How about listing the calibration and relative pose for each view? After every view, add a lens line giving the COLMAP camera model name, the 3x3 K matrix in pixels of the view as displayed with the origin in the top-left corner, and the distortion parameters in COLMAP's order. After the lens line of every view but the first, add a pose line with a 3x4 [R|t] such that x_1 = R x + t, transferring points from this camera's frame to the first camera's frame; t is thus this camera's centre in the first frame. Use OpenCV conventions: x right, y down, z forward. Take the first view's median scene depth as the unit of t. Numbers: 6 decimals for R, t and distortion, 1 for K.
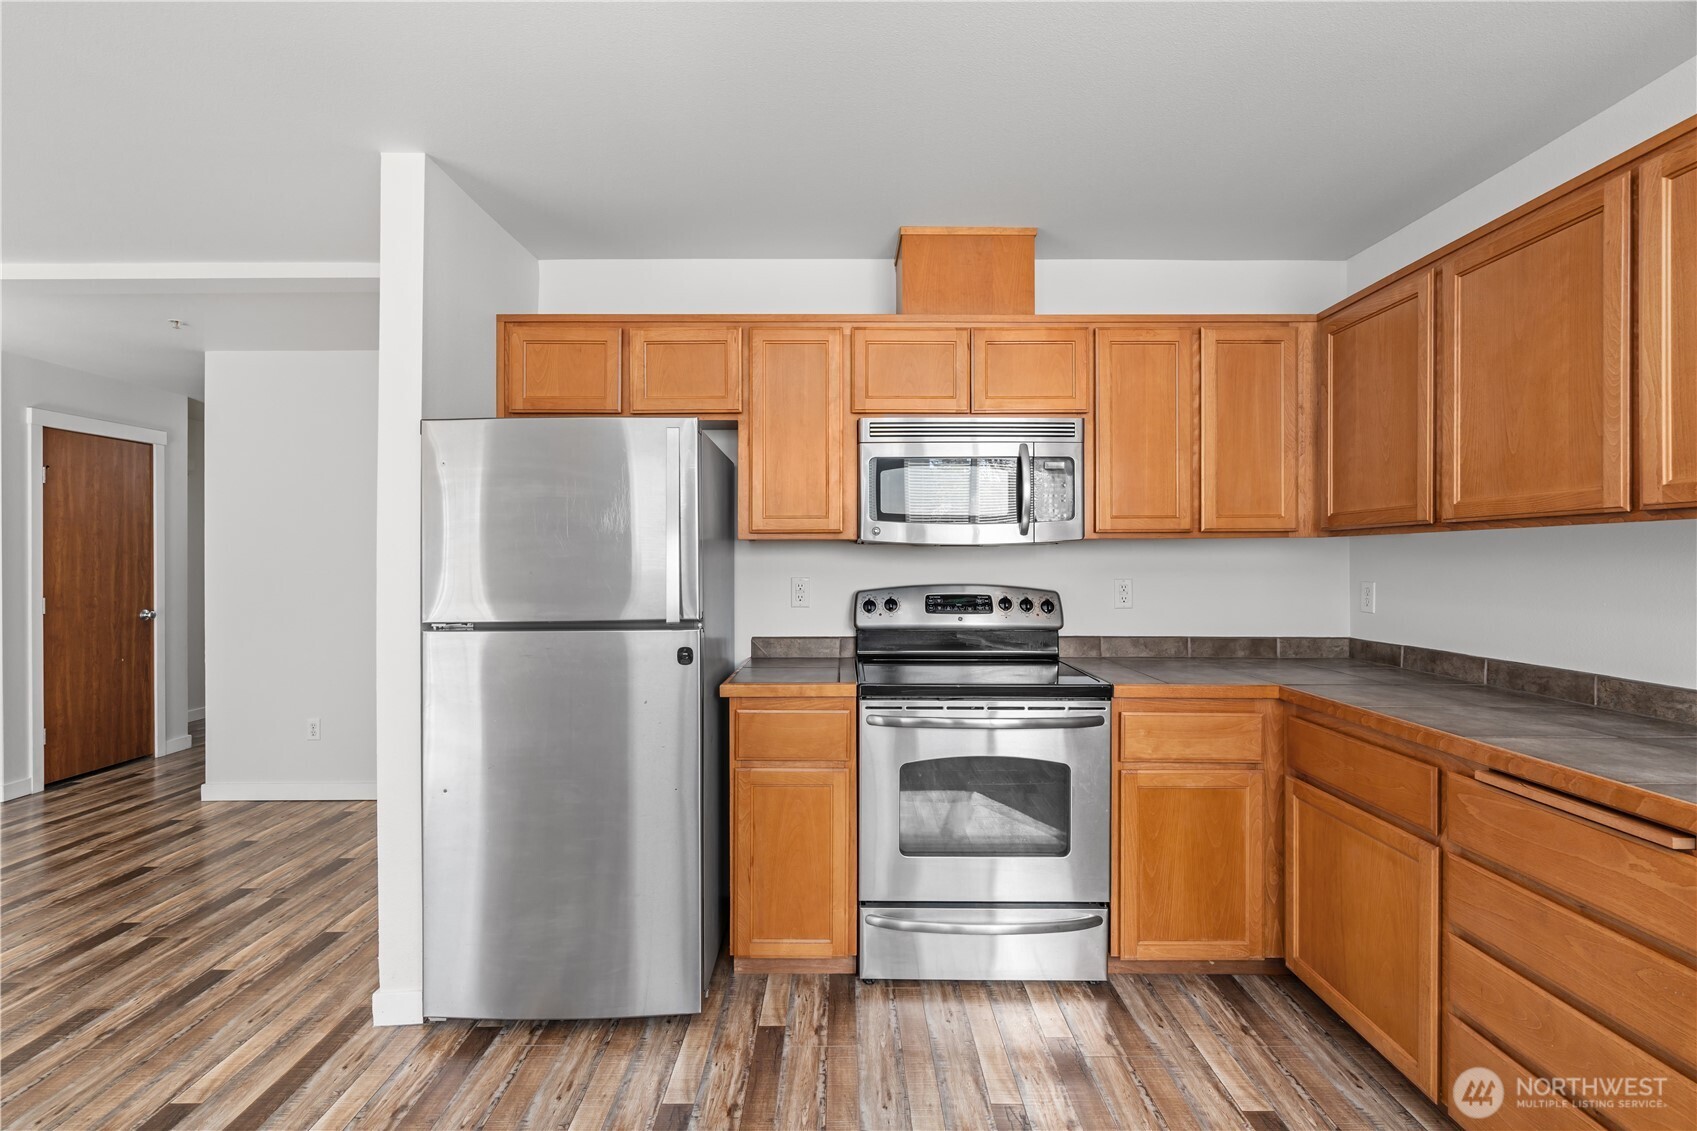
lens RADIAL K [[766.8, 0, 846.7], [0, 766.8, 556.0], [0, 0, 1]] dist [-0.006814, 0.002653]
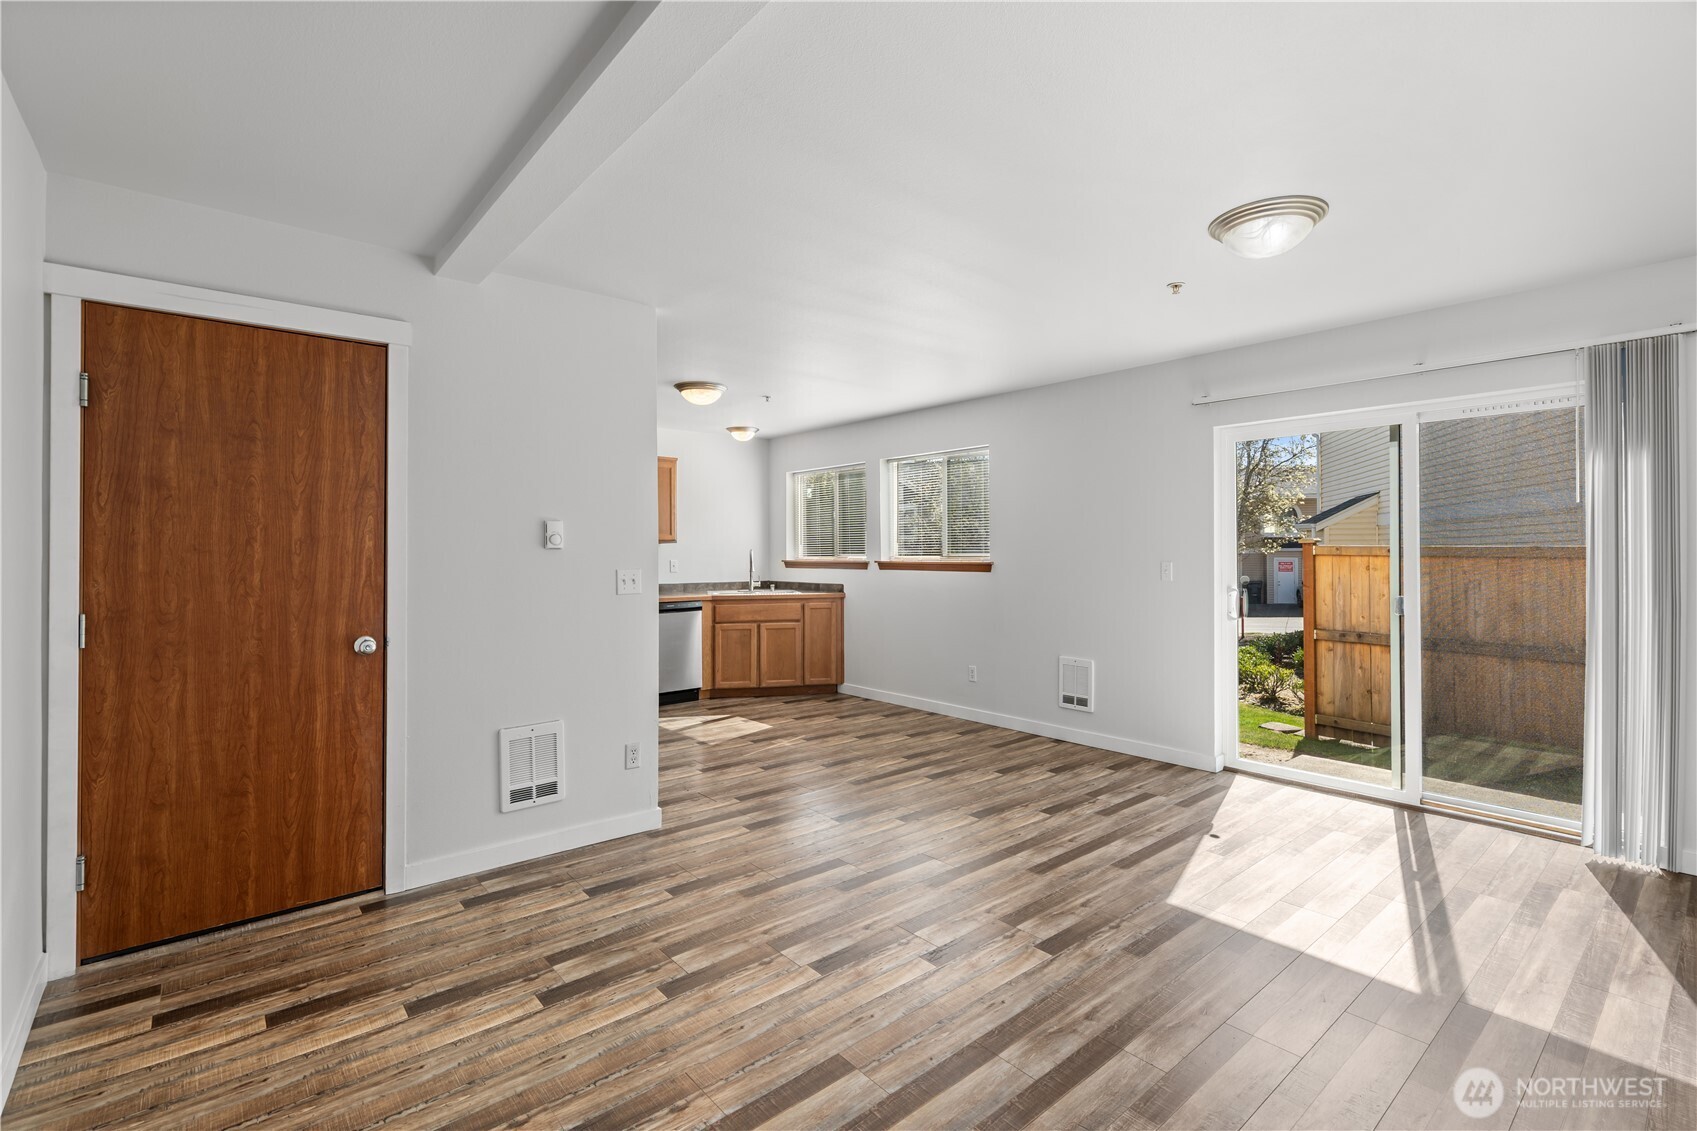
lens RADIAL K [[766.8, 0, 854.7], [0, 766.8, 553.5], [0, 0, 1]] dist [-0.006814, 0.002653]
pose [[-0.649457, 0.002177, 0.760395, -1.824127], [0.000960, 0.999997, -0.002043, 0.011507], [-0.760398, -0.000597, -0.649458, 1.481084]]
